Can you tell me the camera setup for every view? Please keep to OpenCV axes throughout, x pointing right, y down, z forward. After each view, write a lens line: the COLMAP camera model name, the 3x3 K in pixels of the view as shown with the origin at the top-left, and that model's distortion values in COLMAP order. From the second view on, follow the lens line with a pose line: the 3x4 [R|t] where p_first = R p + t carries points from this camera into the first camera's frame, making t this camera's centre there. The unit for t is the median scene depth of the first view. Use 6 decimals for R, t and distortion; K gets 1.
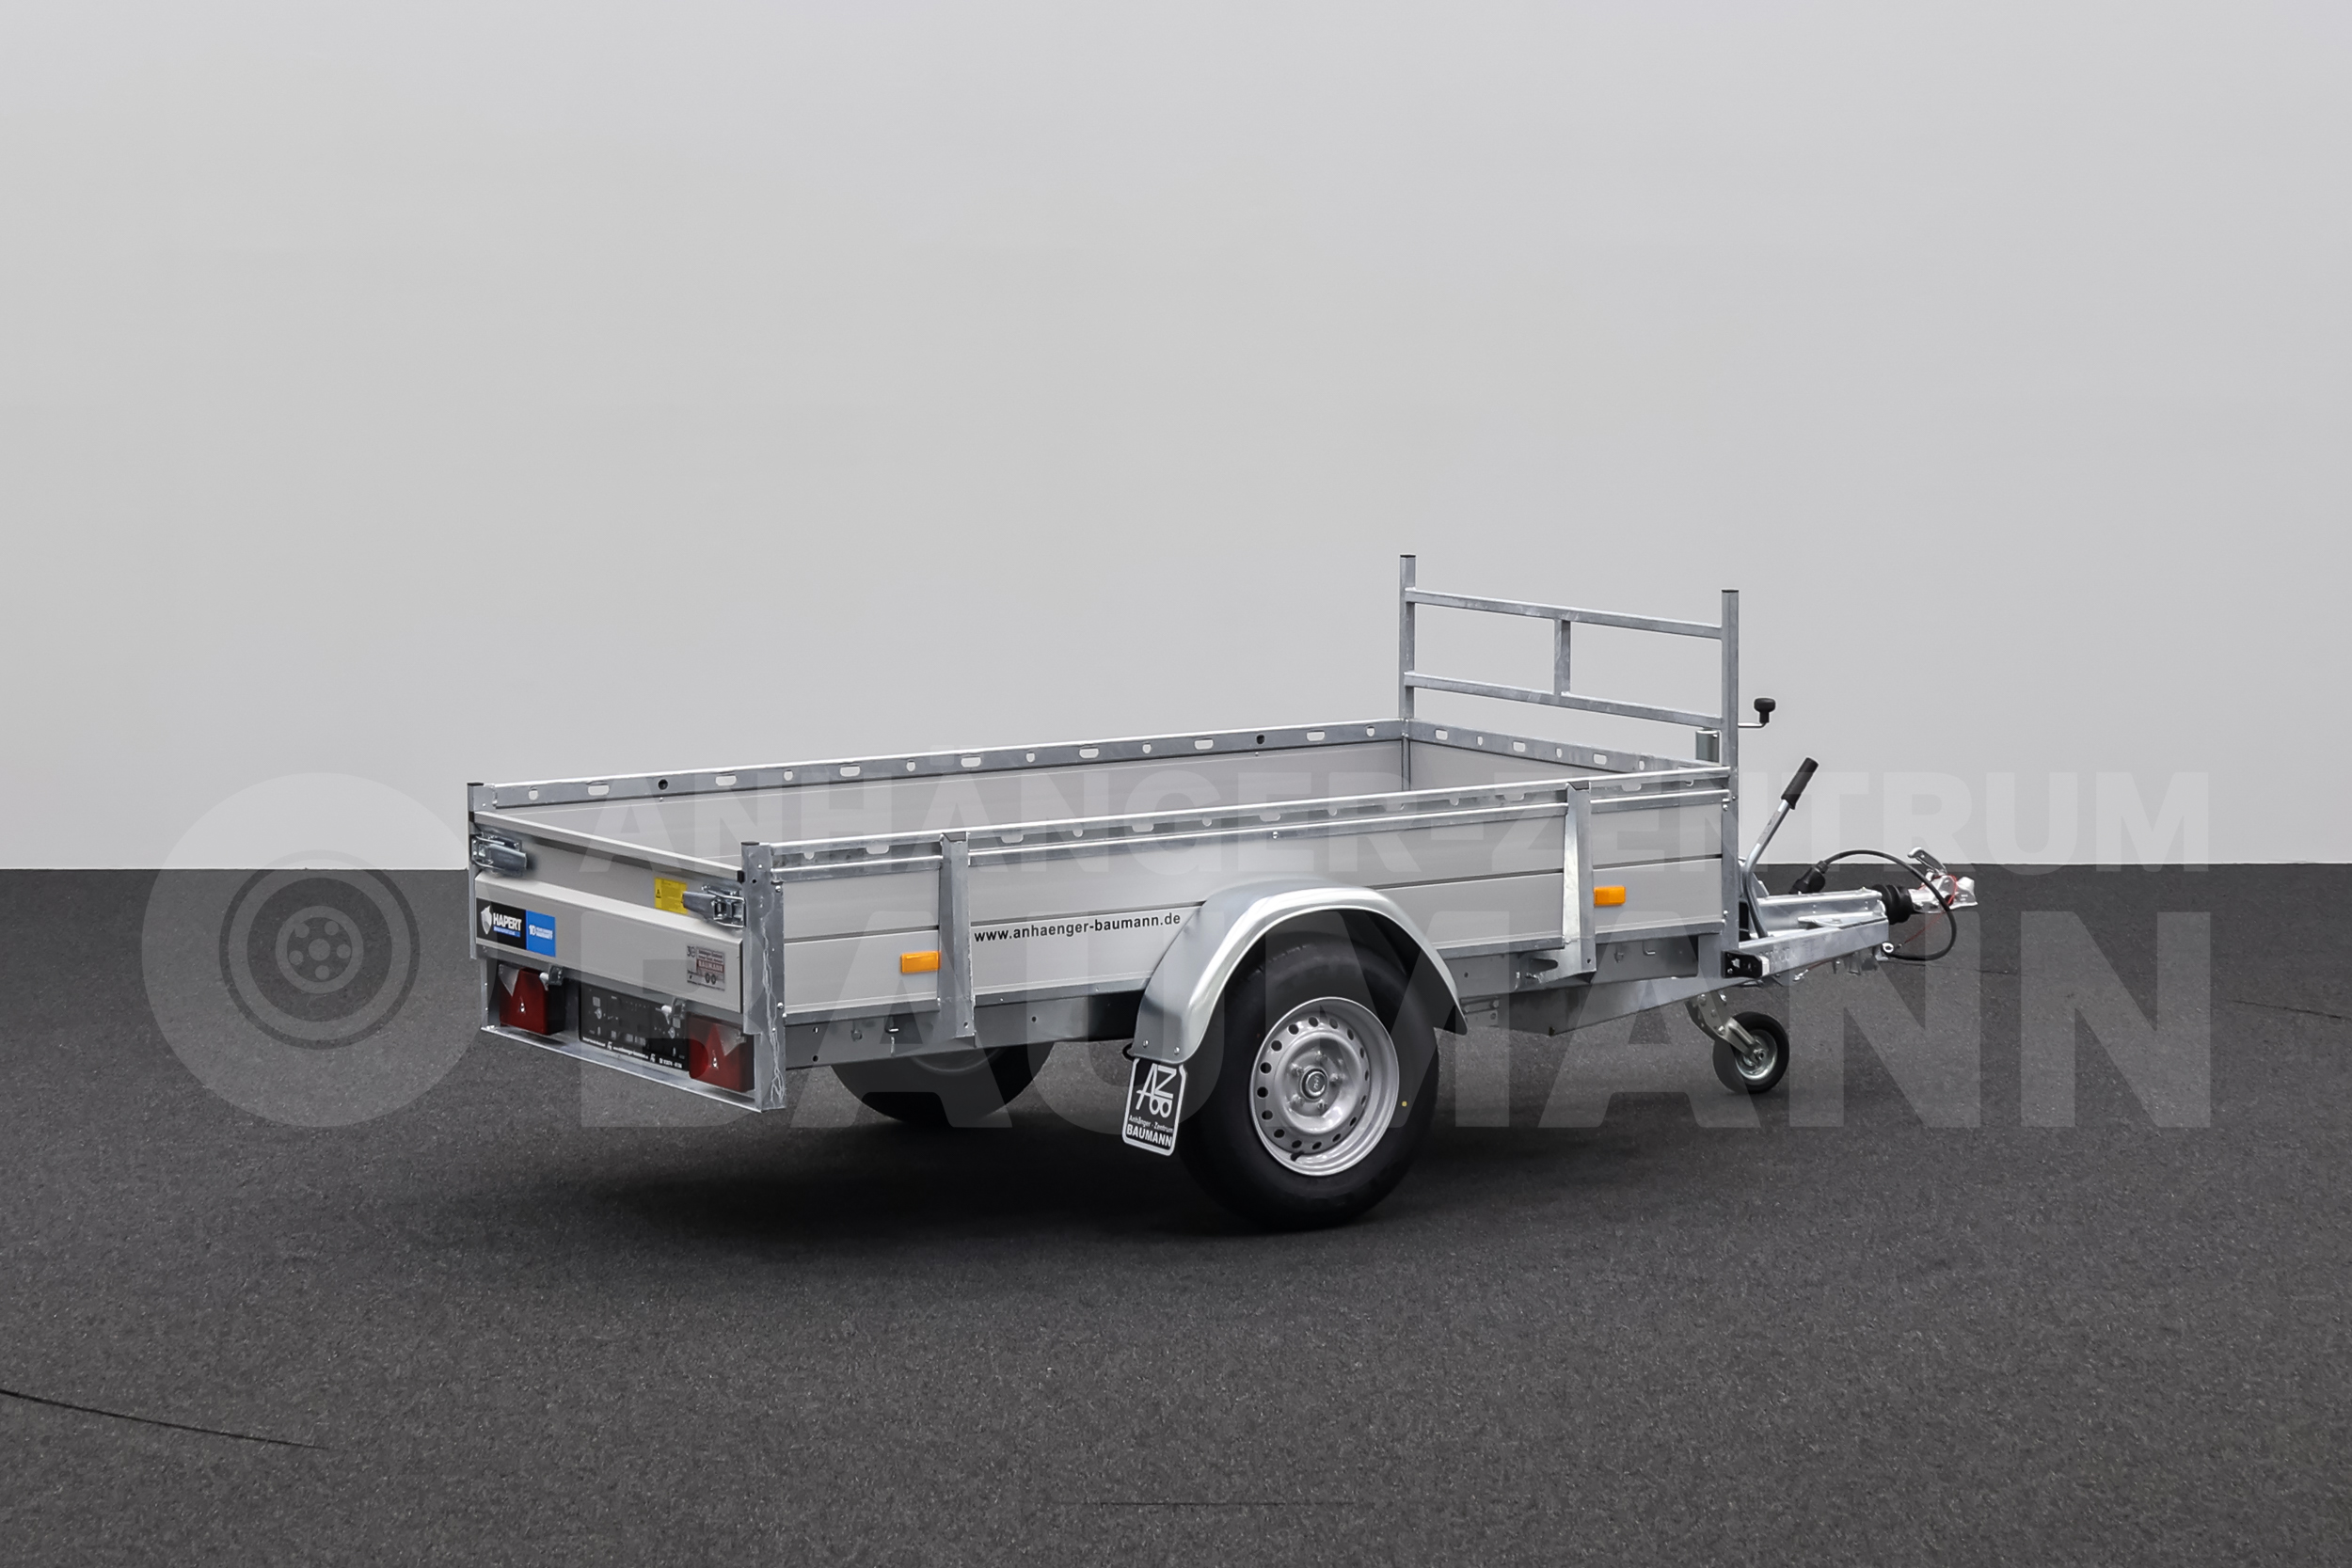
lens RADIAL K [[5930.5, 0, 1176.0], [0, 5930.5, 784.0], [0, 0, 1]] dist [-0.138162, -0.503014]
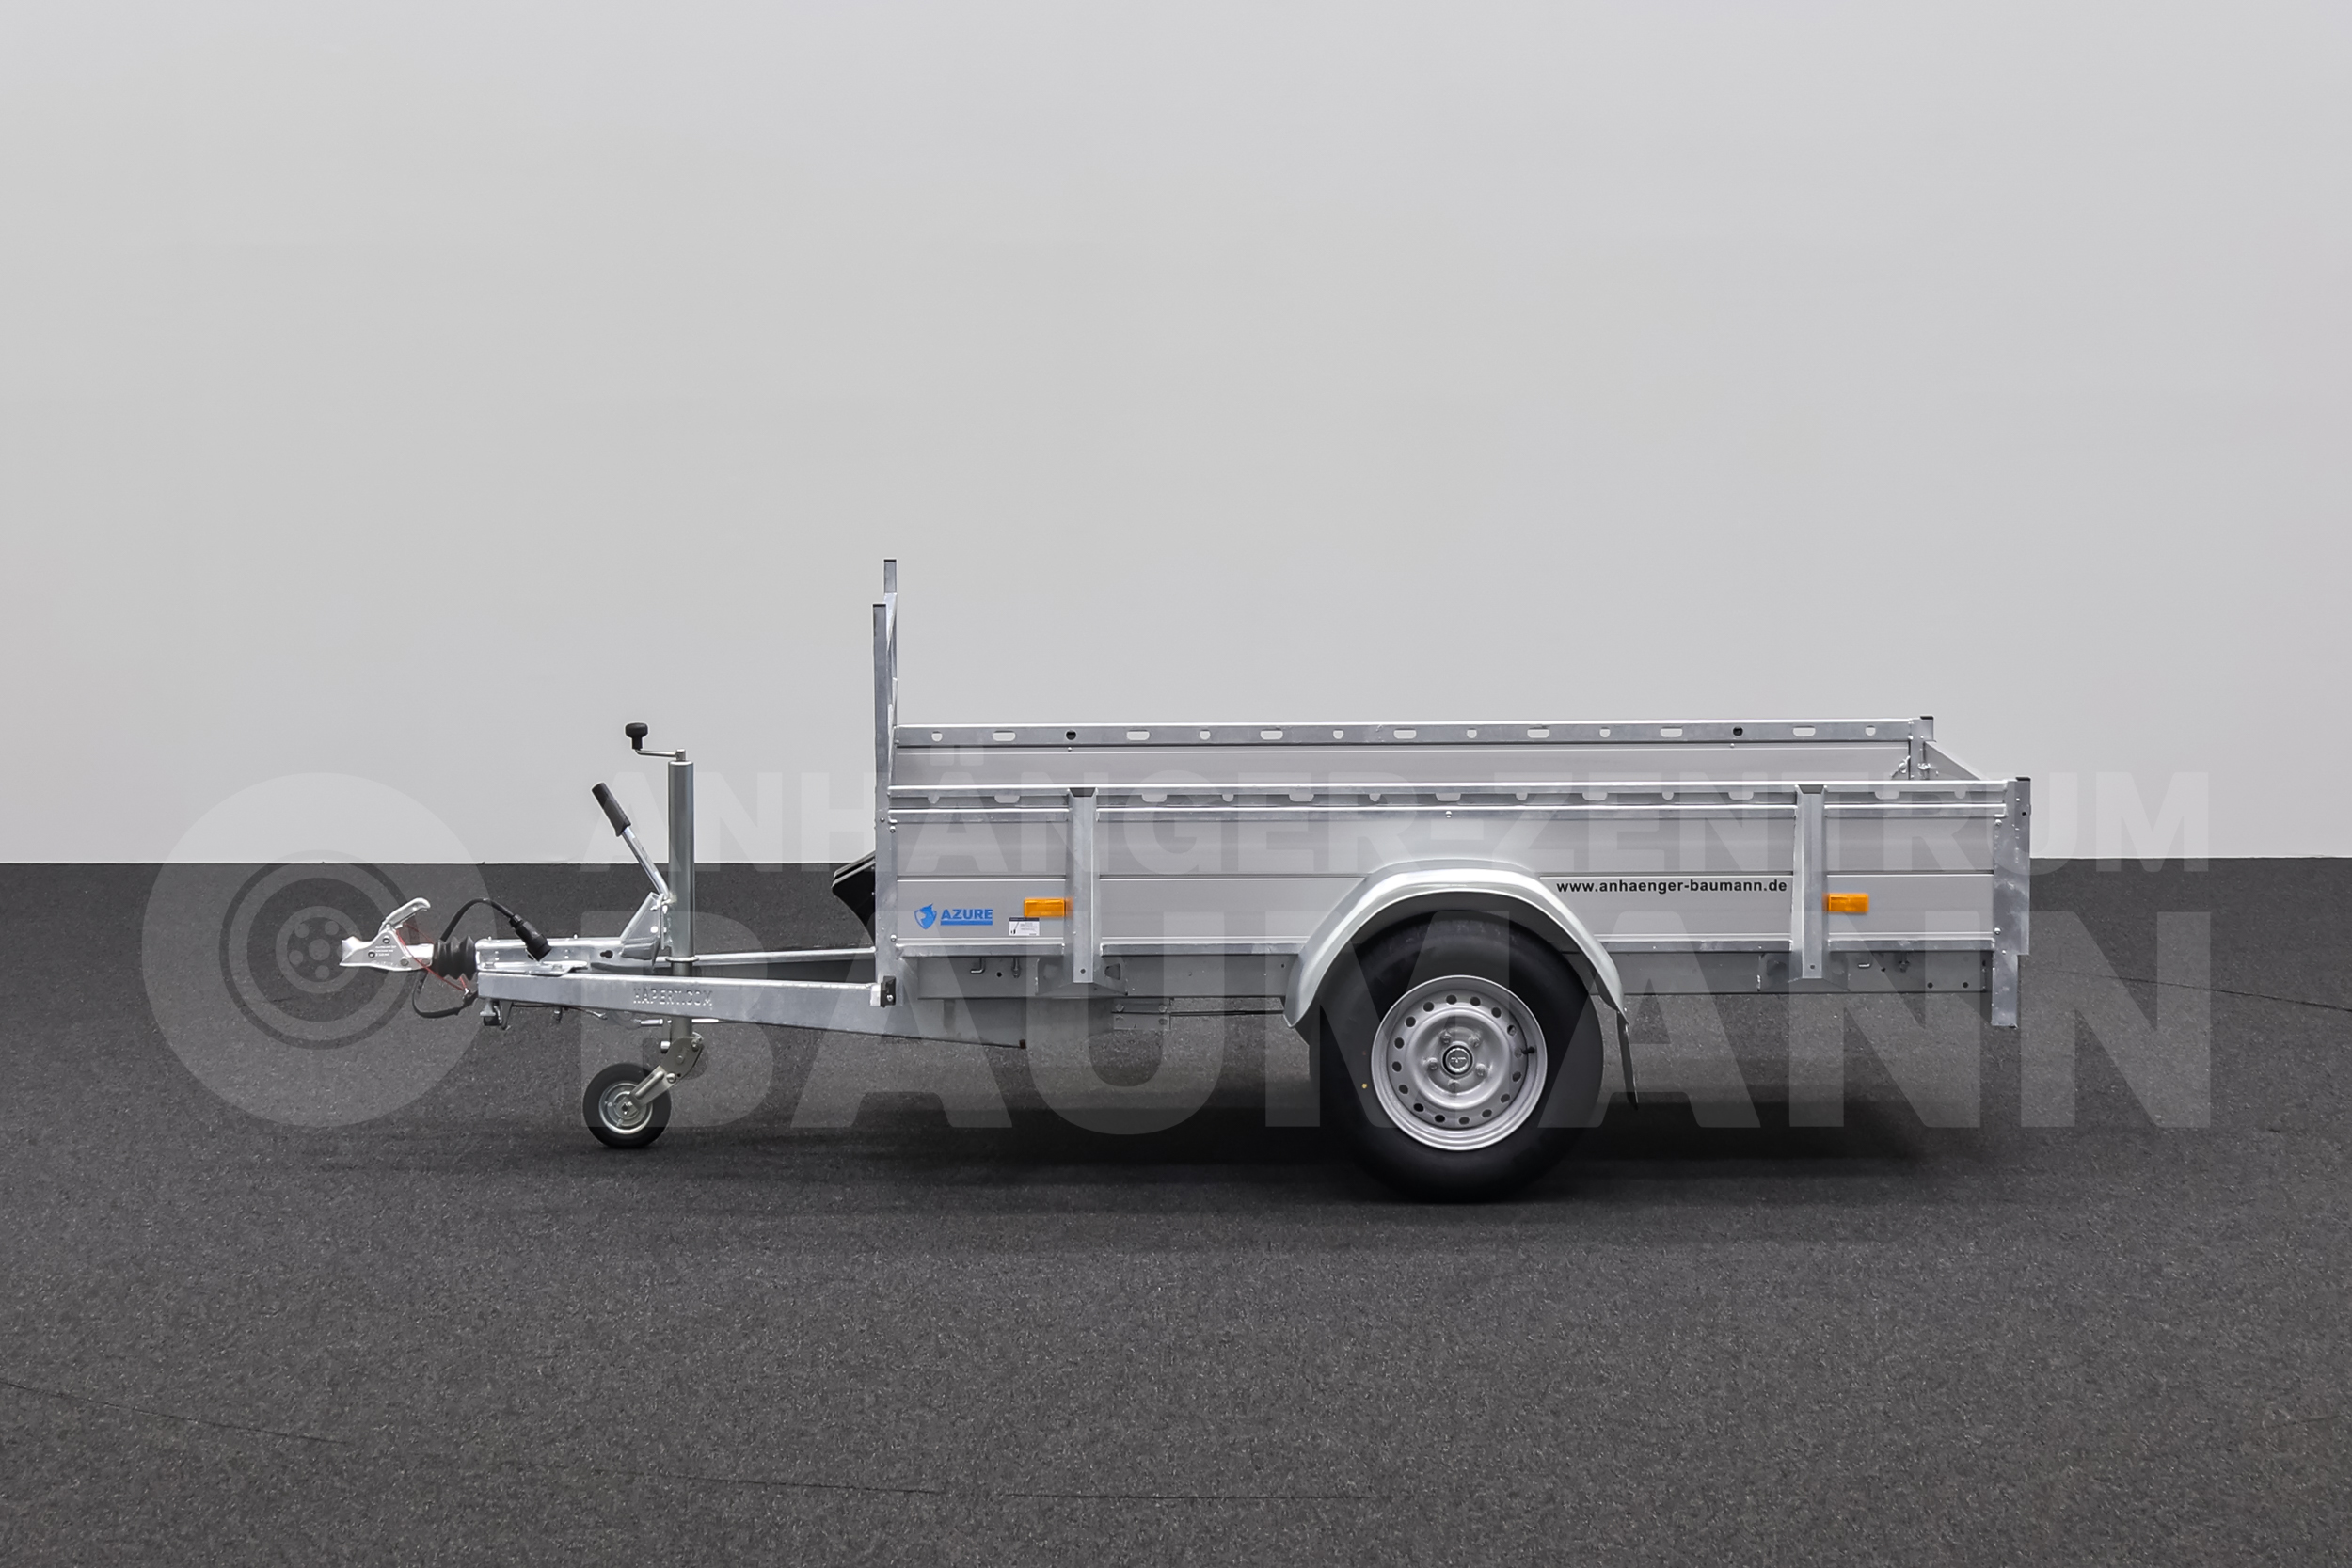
lens RADIAL K [[5930.5, 0, 1176.0], [0, 5930.5, 784.0], [0, 0, 1]] dist [-0.138162, -0.503014]
pose [[0.867077, 0.063344, -0.494131, 0.481423], [-0.062576, 0.997876, 0.018115, -0.012219], [0.494228, 0.015214, 0.869199, 0.091488]]
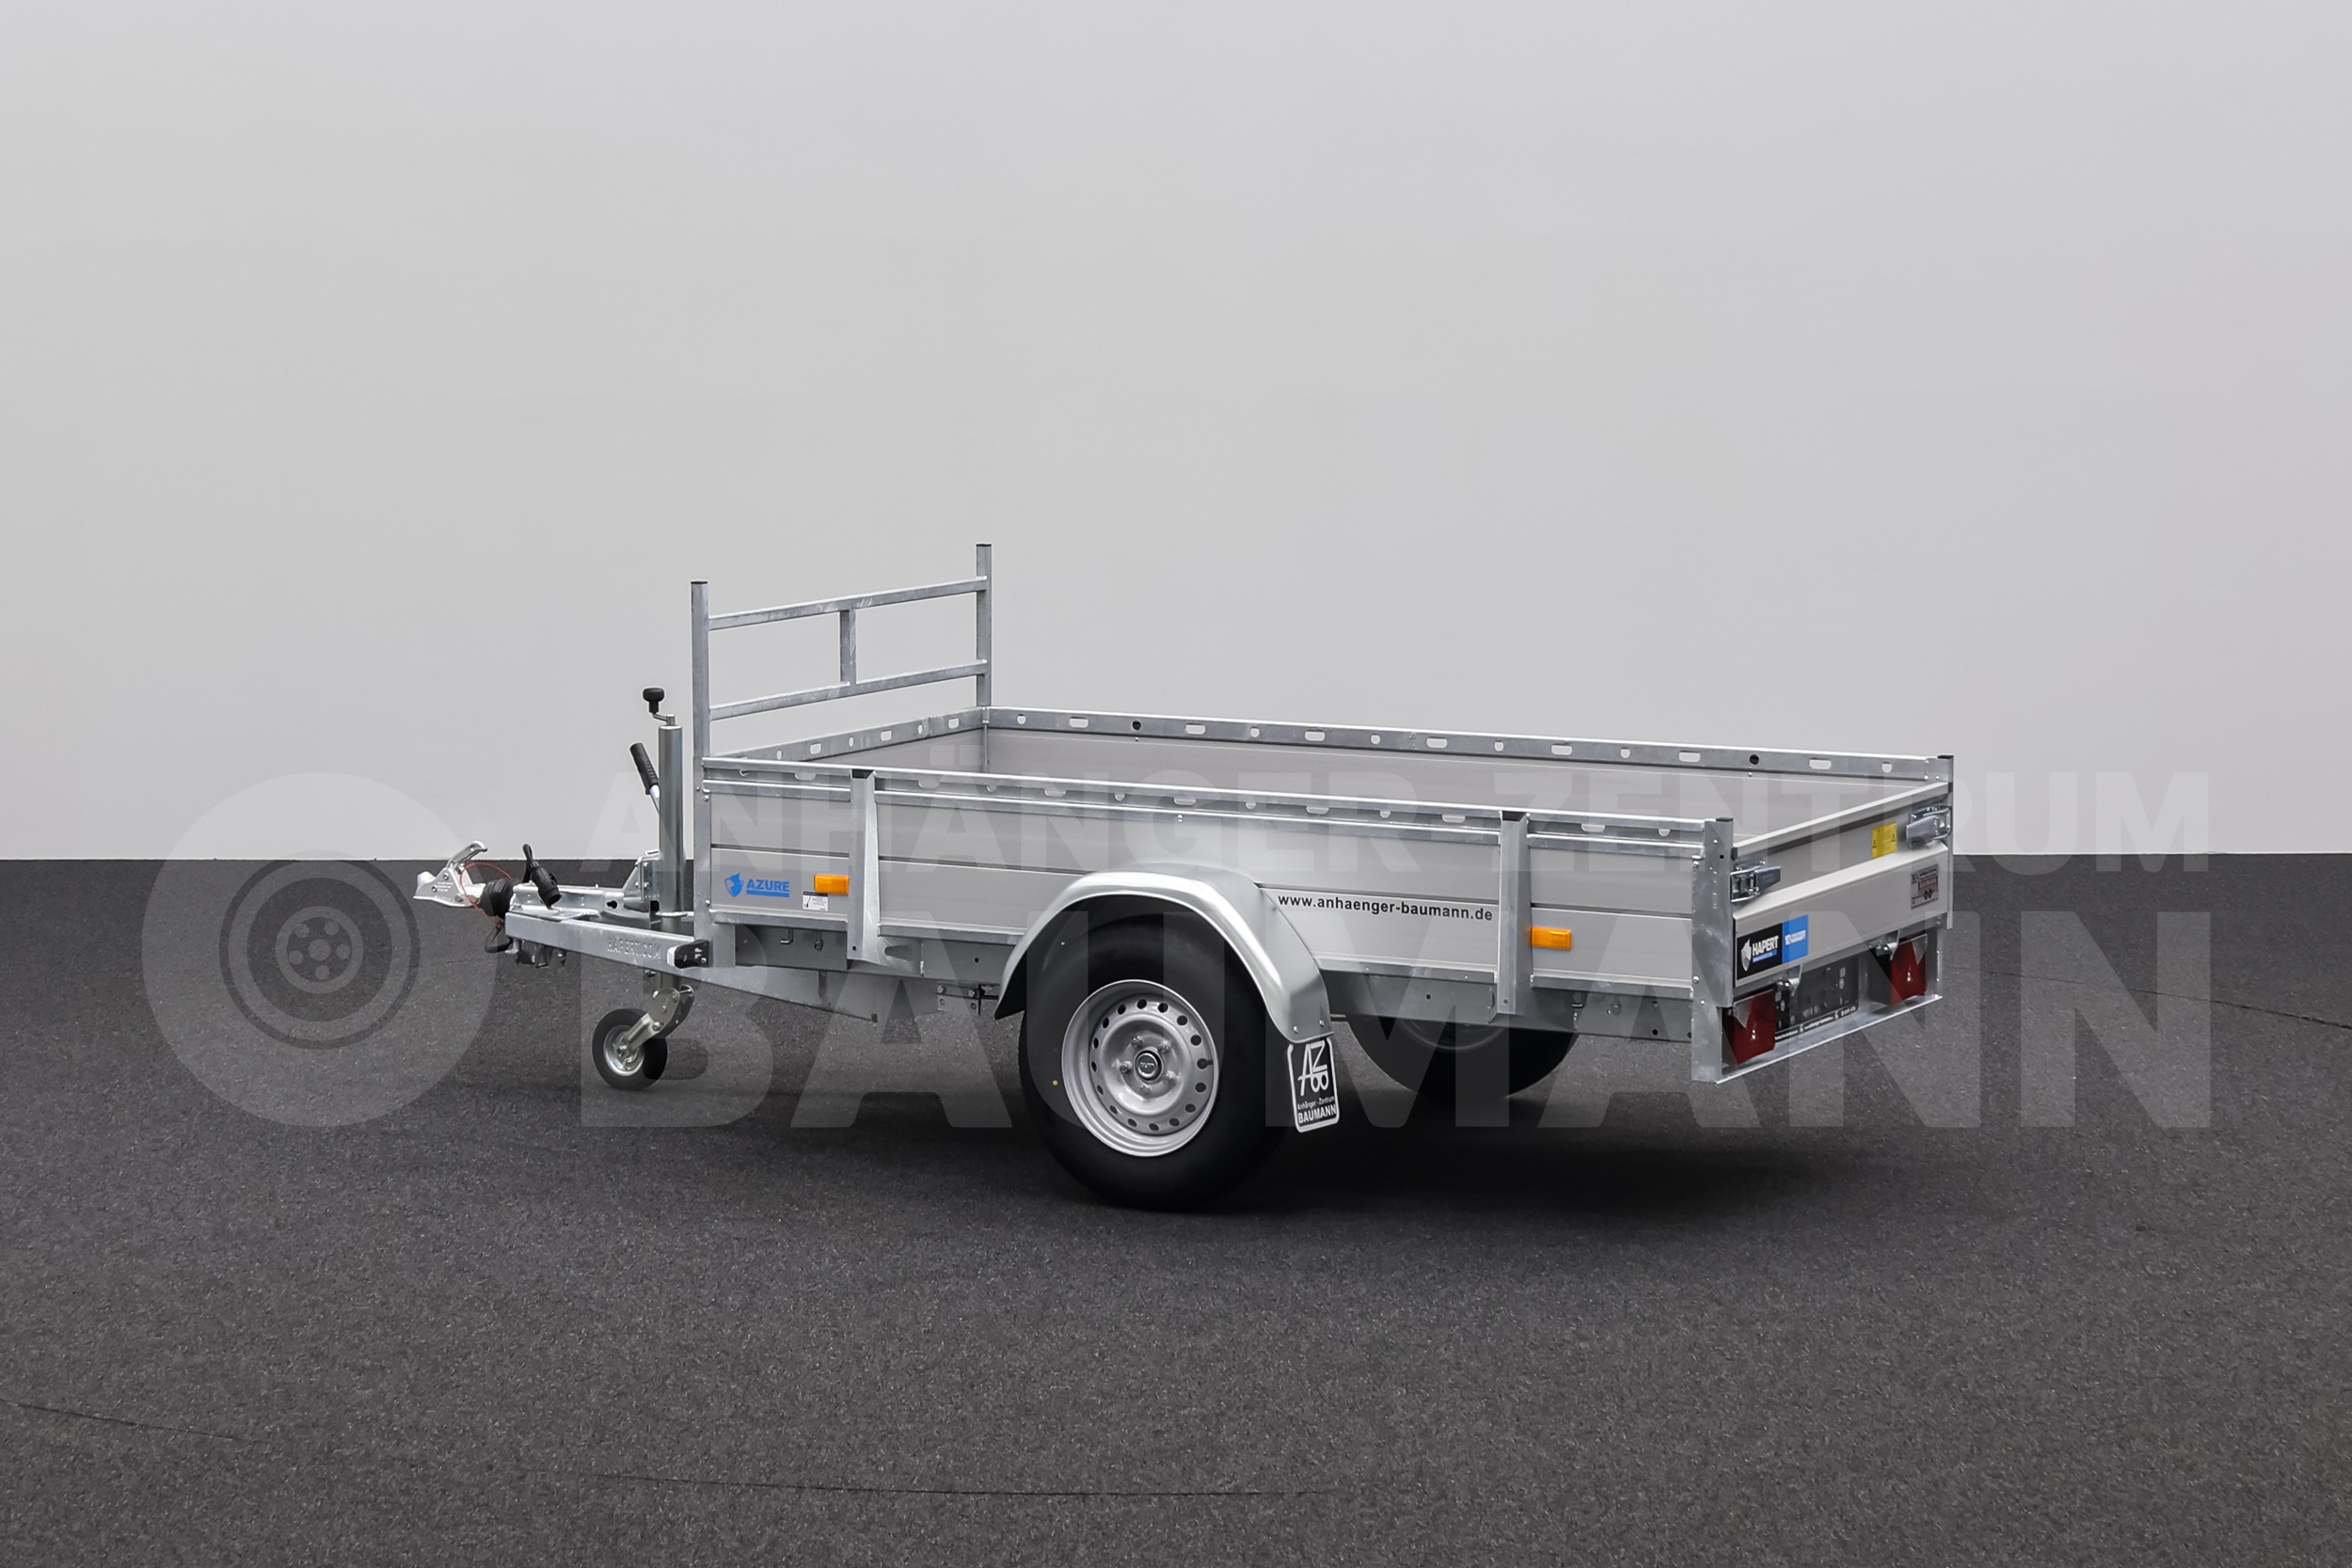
lens RADIAL K [[5930.5, 0, 1176.0], [0, 5930.5, 784.0], [0, 0, 1]] dist [-0.138162, -0.503014]
pose [[0.492523, 0.108658, -0.863490, 0.893468], [-0.102261, 0.992528, 0.066567, -0.064925], [0.864271, 0.055516, 0.499954, 0.497730]]
